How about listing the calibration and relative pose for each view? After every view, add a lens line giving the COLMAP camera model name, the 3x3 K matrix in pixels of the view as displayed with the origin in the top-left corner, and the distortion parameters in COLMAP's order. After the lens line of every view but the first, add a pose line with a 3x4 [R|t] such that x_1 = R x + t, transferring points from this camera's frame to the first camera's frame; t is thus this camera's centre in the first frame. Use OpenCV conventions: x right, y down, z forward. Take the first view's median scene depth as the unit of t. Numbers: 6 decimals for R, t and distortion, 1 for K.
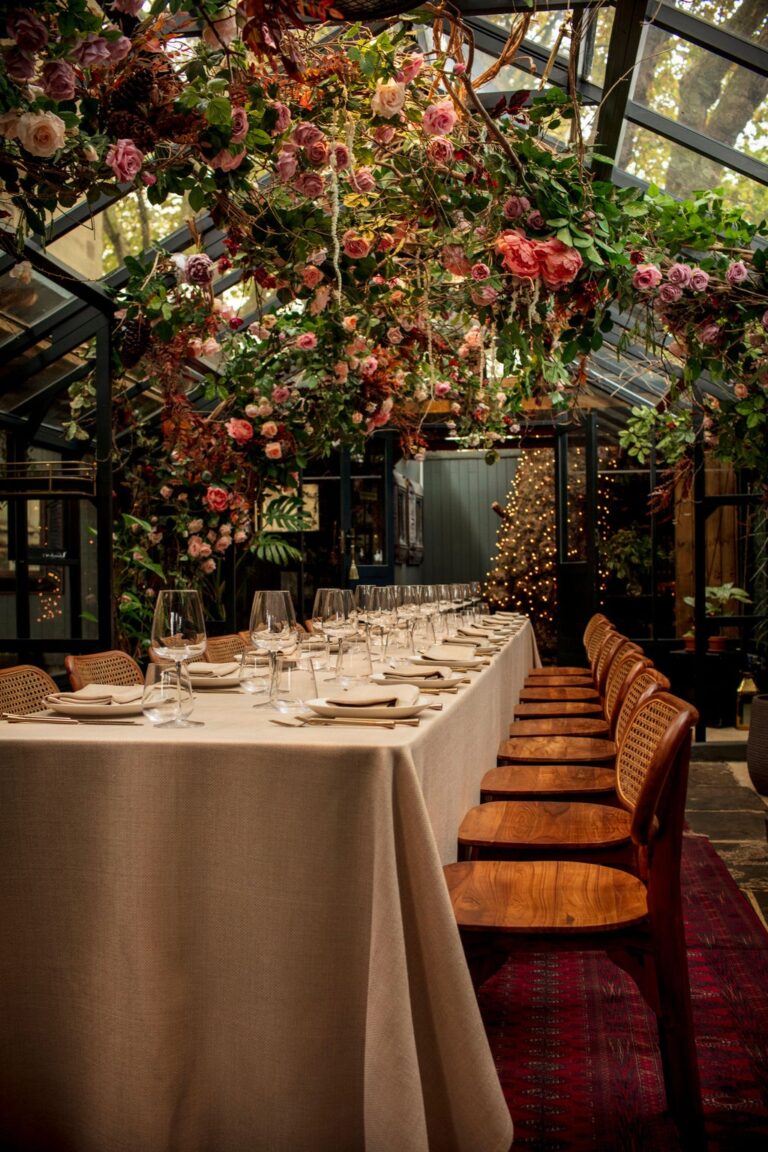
lens RADIAL K [[1137.4, 0, 384.0], [0, 1137.4, 576.0], [0, 0, 1]] dist [-0.091280, 0.129648]
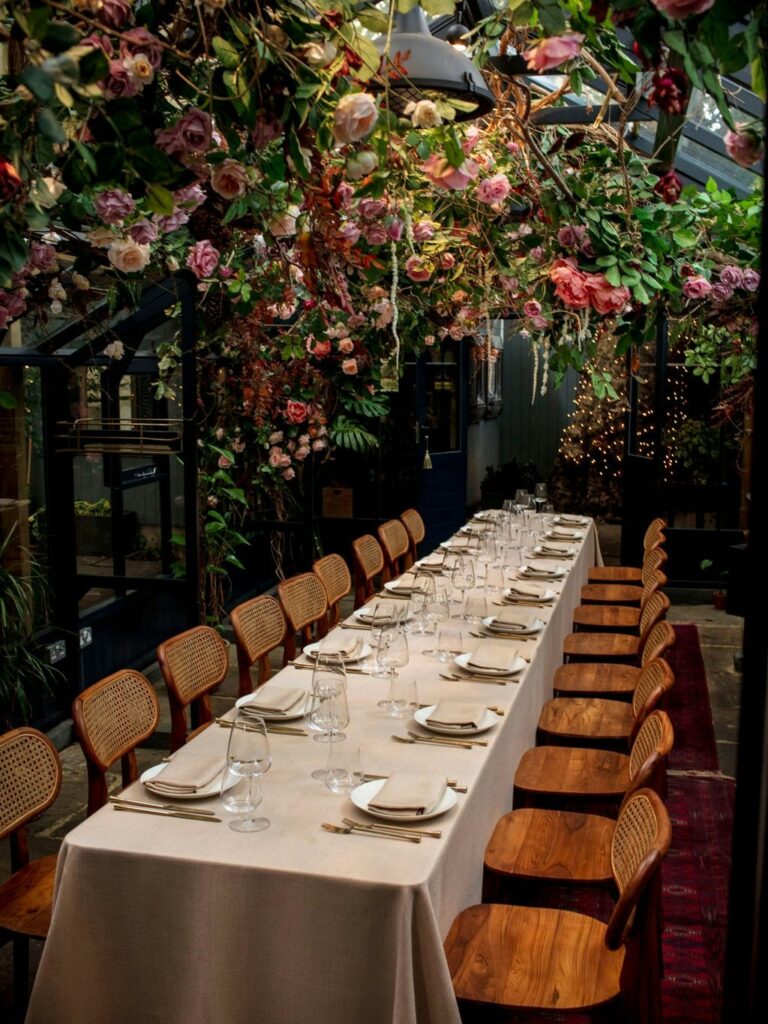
lens RADIAL K [[1139.2, 0, 384.0], [0, 1139.2, 512.0], [0, 0, 1]] dist [-0.071268, 0.045064]
pose [[0.996871, 0.024397, -0.075188, 0.022222], [-0.014135, 0.990865, 0.134114, -0.160006], [0.077773, -0.132631, 0.988109, -0.074113]]
